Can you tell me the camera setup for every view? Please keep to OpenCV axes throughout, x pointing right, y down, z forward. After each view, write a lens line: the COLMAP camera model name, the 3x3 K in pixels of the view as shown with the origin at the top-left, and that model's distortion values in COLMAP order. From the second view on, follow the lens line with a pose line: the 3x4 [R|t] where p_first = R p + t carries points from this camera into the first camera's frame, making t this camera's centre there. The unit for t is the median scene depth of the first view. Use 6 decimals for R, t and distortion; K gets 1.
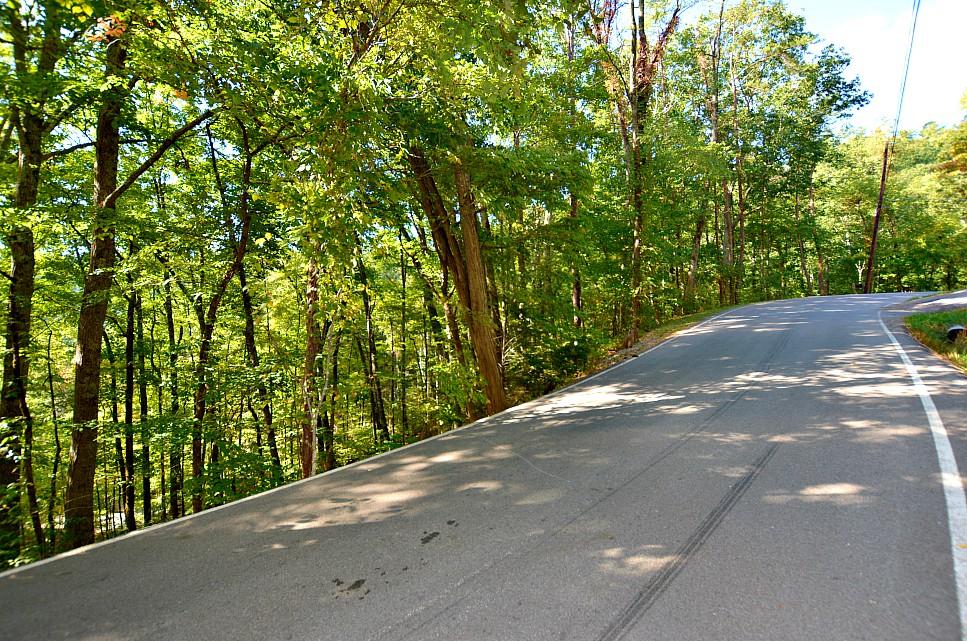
lens RADIAL K [[427.6, 0, 484.3], [0, 427.6, 323.8], [0, 0, 1]] dist [-0.003794, -0.000631]
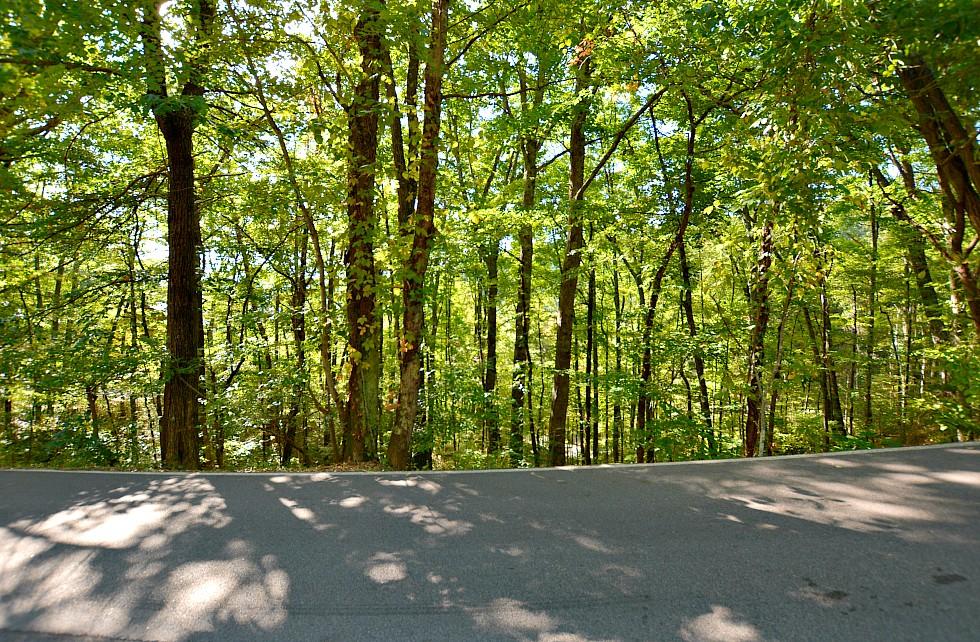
lens RADIAL K [[430.5, 0, 490.4], [0, 430.5, 316.8], [0, 0, 1]] dist [-0.007992, 0.000794]
pose [[0.701657, 0.029579, -0.711900, -0.153653], [0.003618, 0.998977, 0.045072, 0.007401], [0.712506, -0.034201, 0.700832, -0.065392]]
